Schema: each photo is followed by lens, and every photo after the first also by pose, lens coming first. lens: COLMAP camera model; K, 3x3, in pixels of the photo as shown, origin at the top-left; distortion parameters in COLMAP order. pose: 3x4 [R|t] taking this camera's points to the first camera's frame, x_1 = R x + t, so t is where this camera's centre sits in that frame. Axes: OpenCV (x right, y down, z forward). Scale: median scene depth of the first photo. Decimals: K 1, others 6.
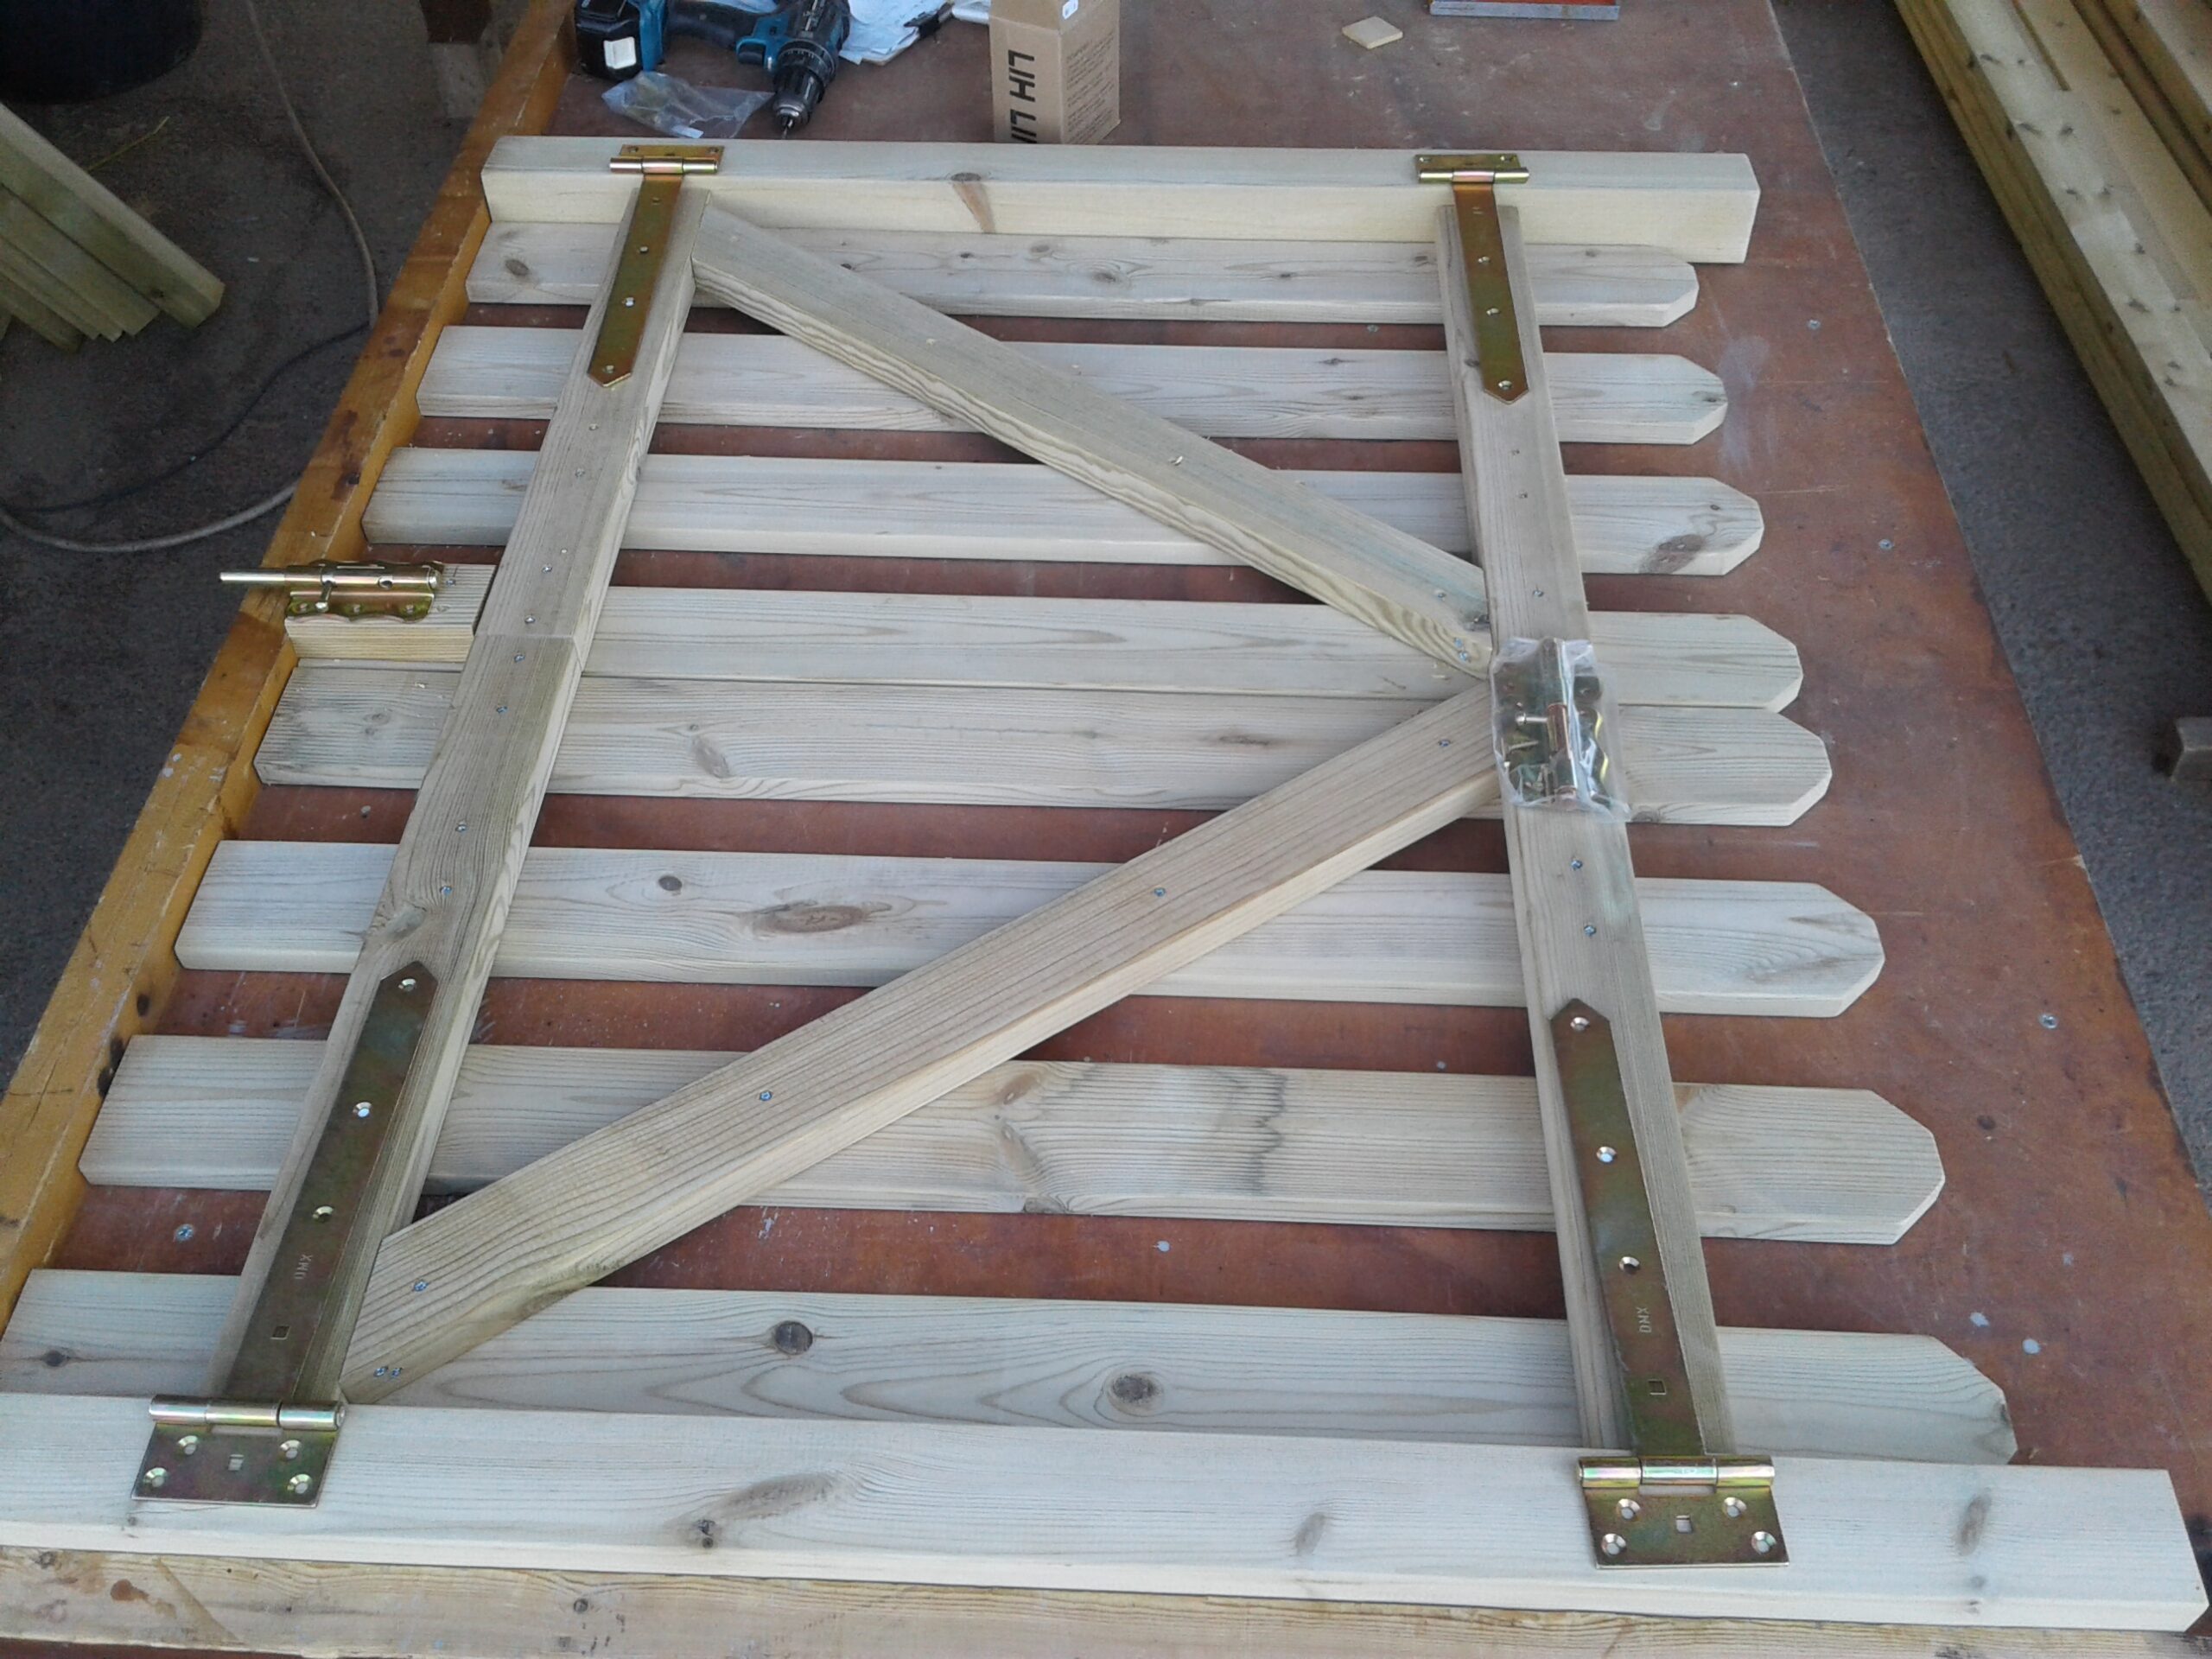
lens RADIAL K [[2076.7, 0, 1106.0], [0, 2076.7, 829.5], [0, 0, 1]] dist [0.077691, -0.165767]
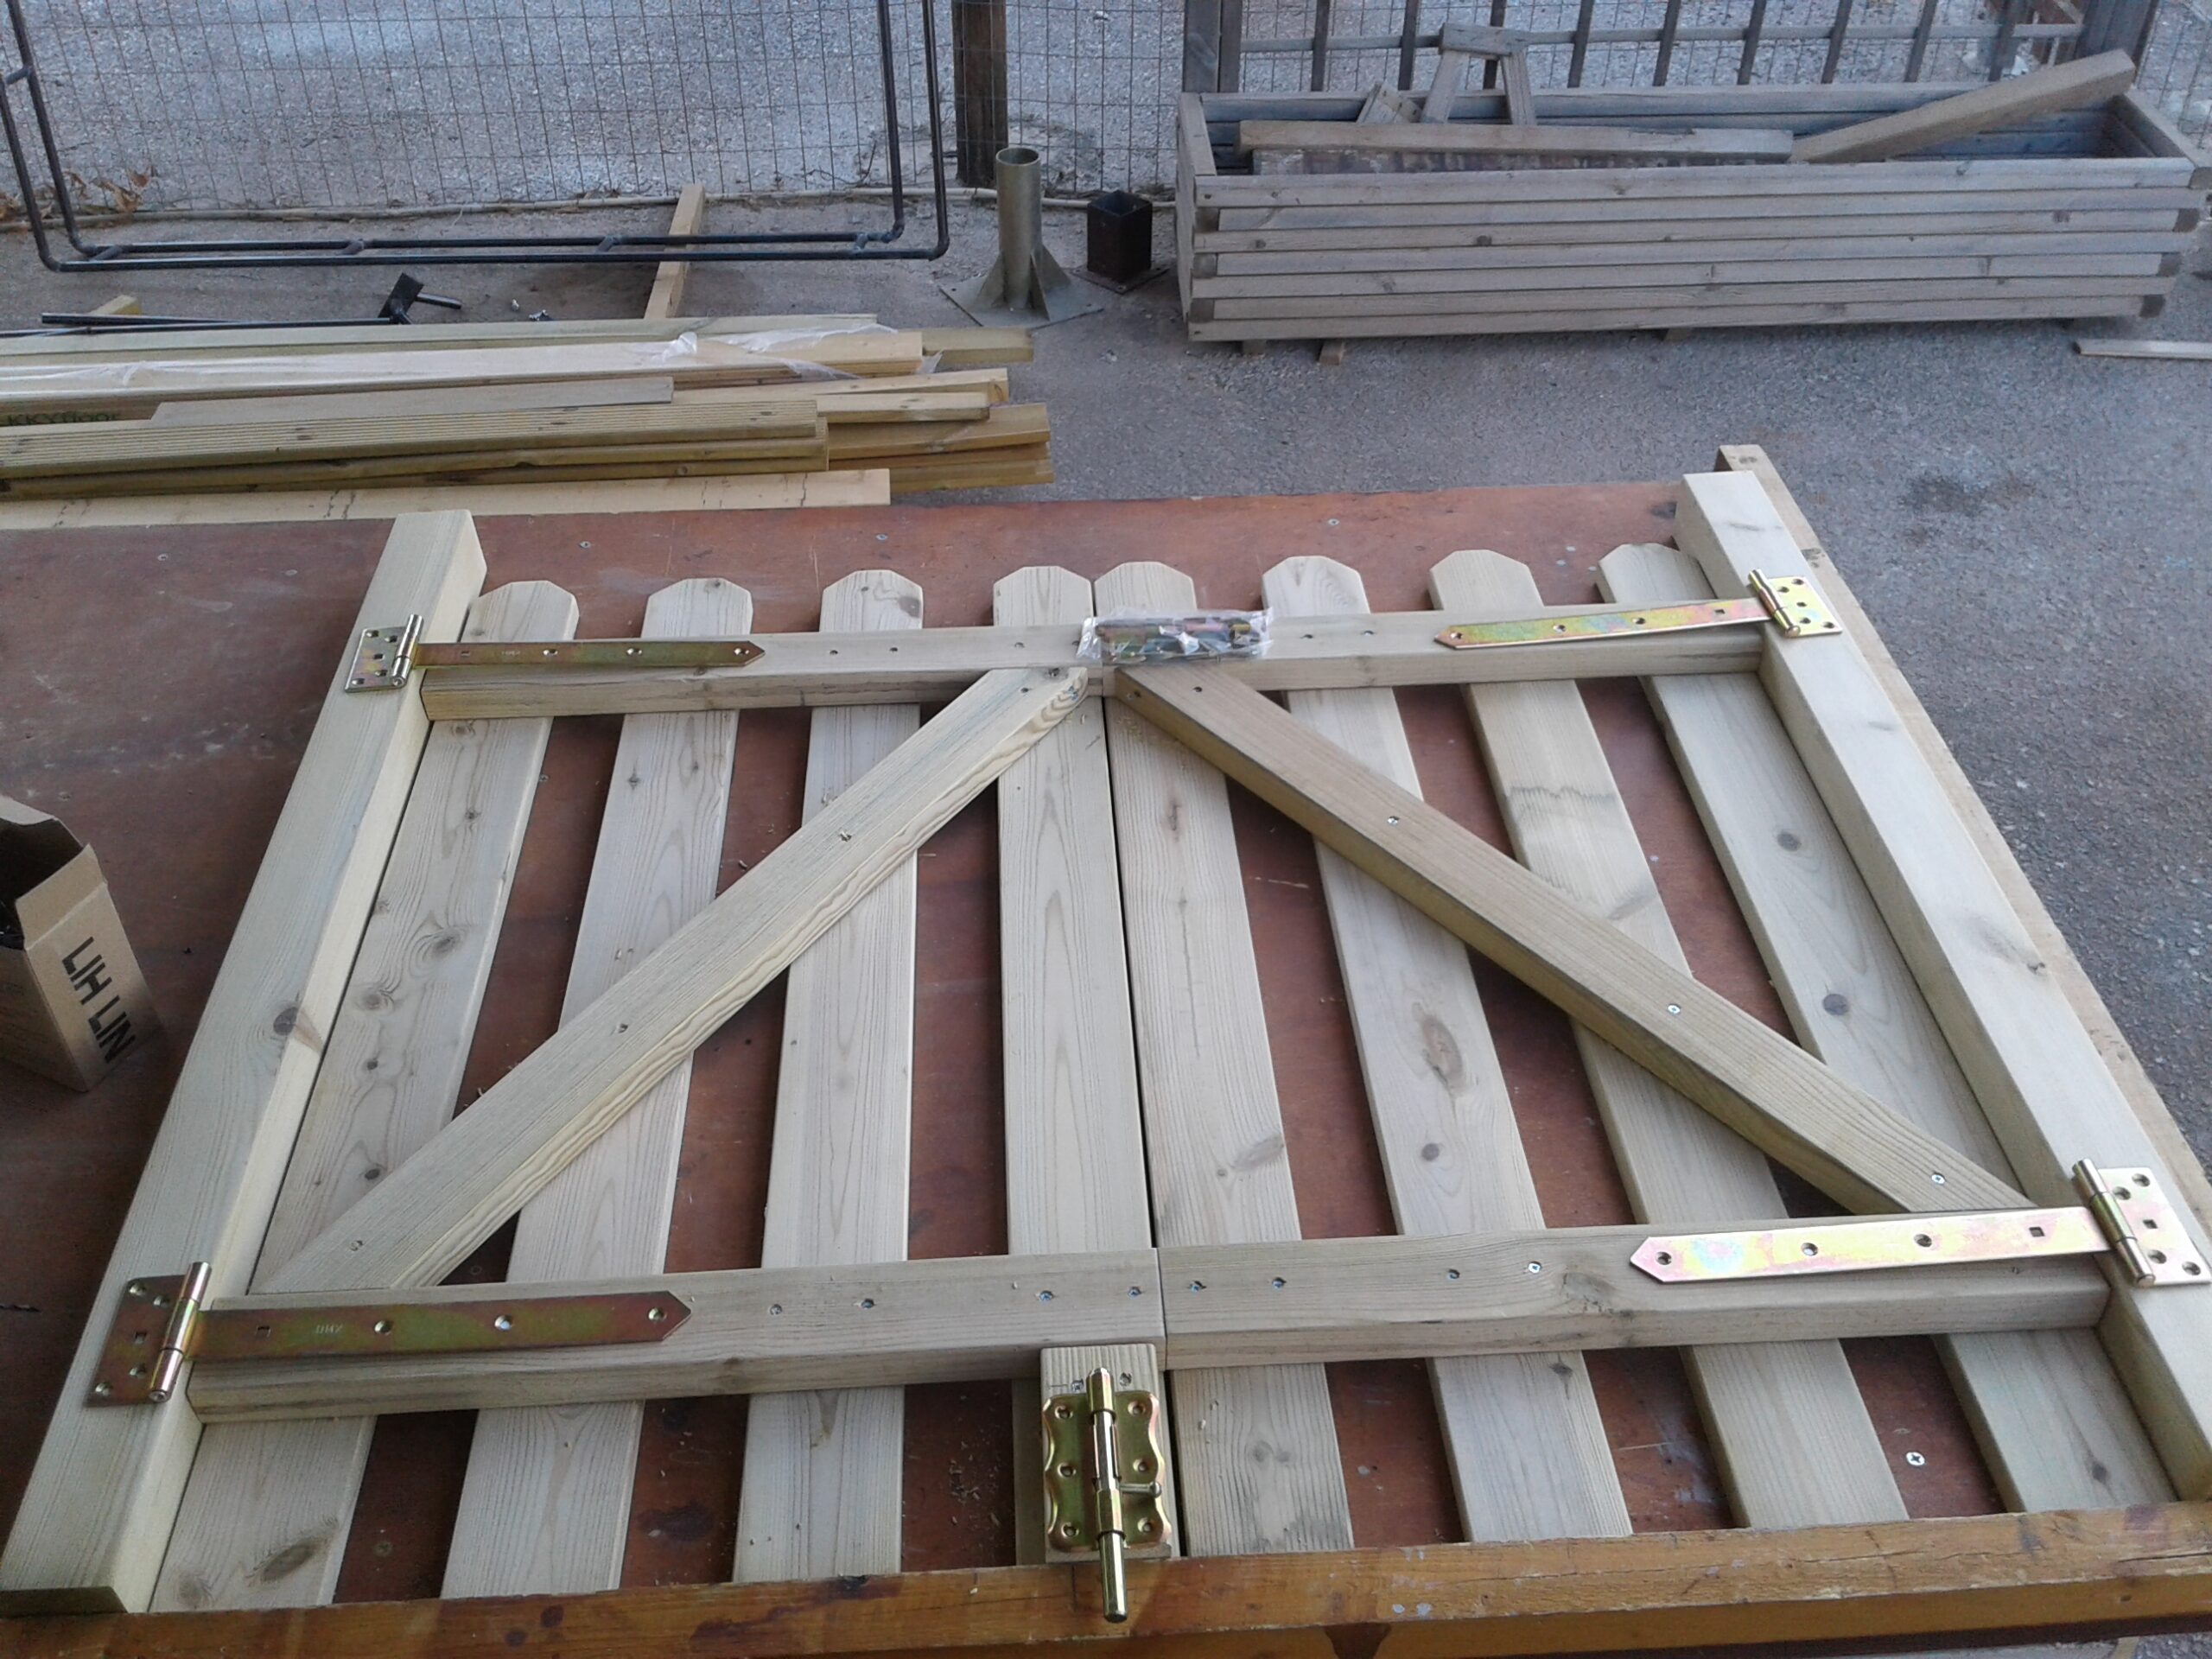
lens RADIAL K [[2076.7, 0, 1106.0], [0, 2076.7, 829.5], [0, 0, 1]] dist [0.077691, -0.165767]
pose [[-0.100313, -0.624597, 0.774478, -0.836405], [0.734013, 0.479037, 0.481402, -0.627211], [-0.671686, 0.616768, 0.410409, 0.532395]]
